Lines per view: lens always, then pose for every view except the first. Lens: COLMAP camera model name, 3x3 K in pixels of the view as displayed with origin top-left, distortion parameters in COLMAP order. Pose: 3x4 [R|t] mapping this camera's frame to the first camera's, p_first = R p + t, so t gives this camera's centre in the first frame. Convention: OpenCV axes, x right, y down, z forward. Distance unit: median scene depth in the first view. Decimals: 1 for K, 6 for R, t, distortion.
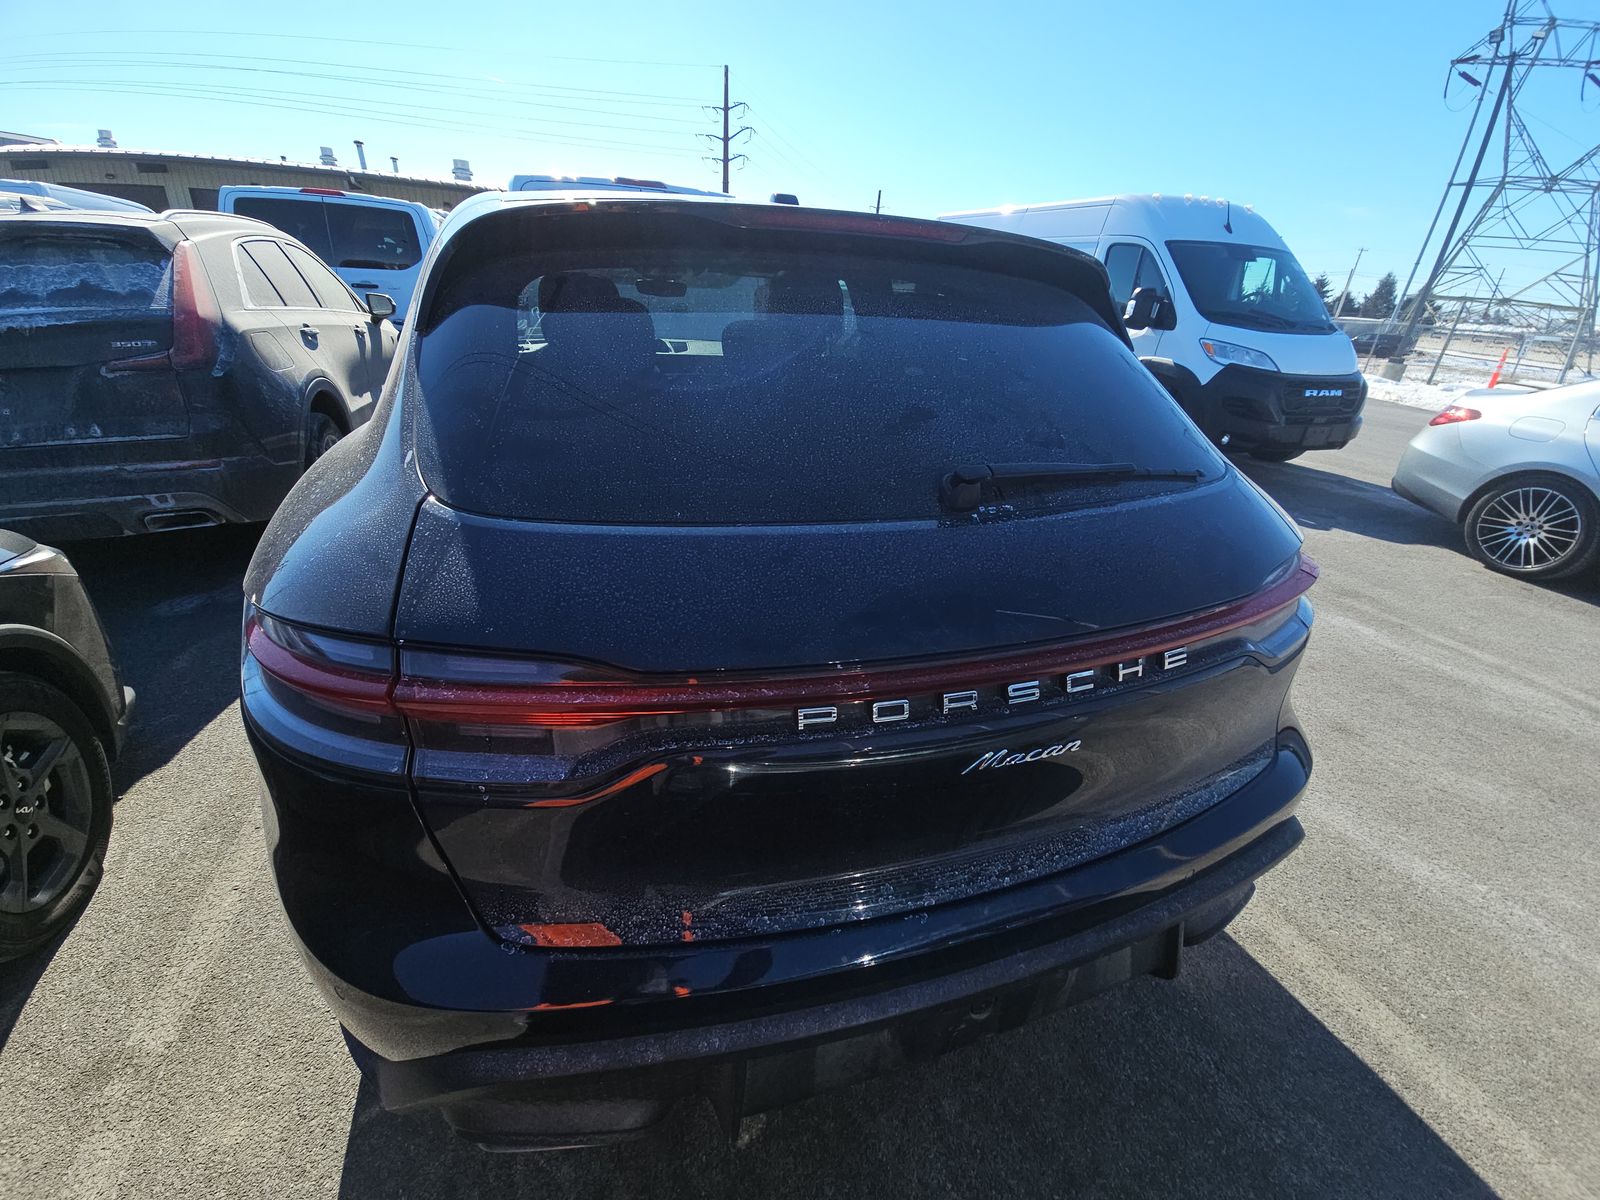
lens RADIAL K [[638.7, 0, 800.0], [0, 638.7, 600.0], [0, 0, 1]] dist [0.034896, -0.022877]
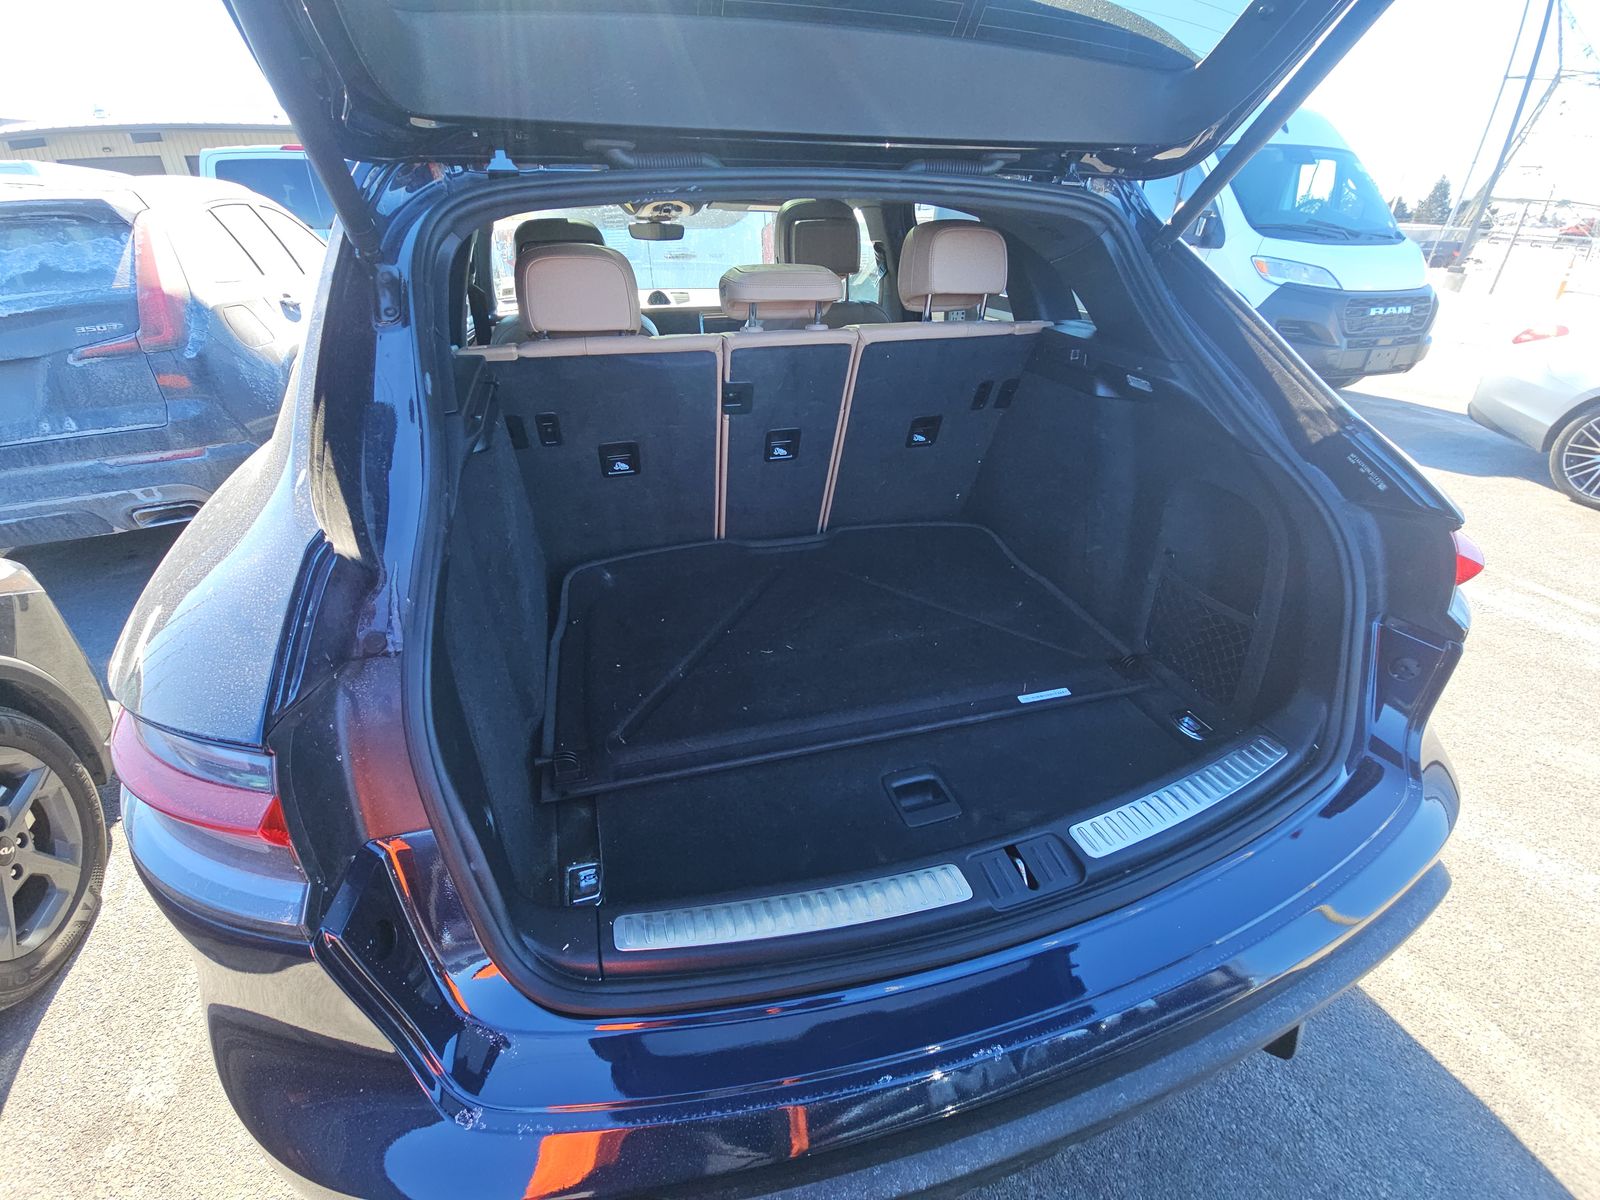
lens RADIAL K [[638.7, 0, 800.0], [0, 638.7, 600.0], [0, 0, 1]] dist [0.034896, -0.022877]
pose [[0.998603, -0.035869, -0.038797, 0.001231], [0.038720, 0.996400, 0.075414, -0.036261], [0.035952, -0.076811, 0.996397, 0.080731]]
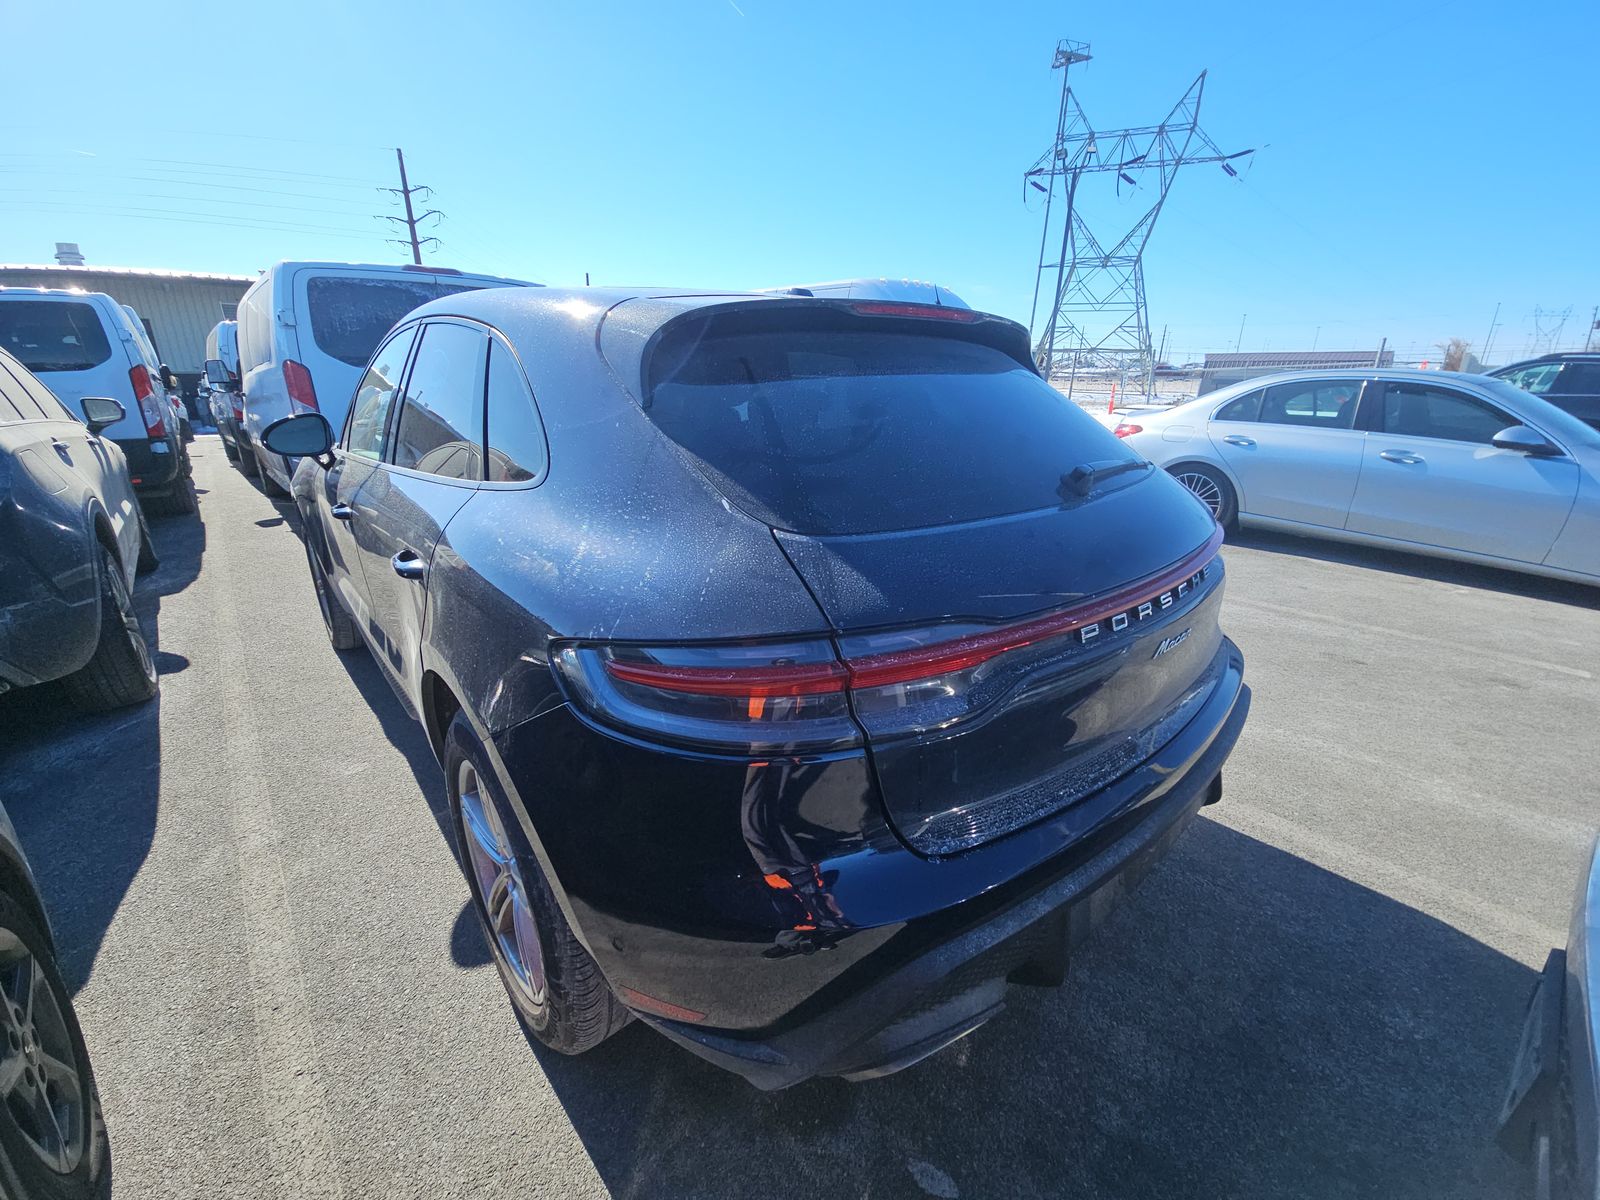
lens RADIAL K [[640.8, 0, 807.0], [0, 640.8, 597.2], [0, 0, 1]] dist [0.019586, -0.017150]
pose [[0.924088, -0.169670, 0.342451, -0.285918], [0.202311, 0.977377, -0.061676, 0.016402], [-0.324239, 0.126275, 0.937509, -0.047895]]
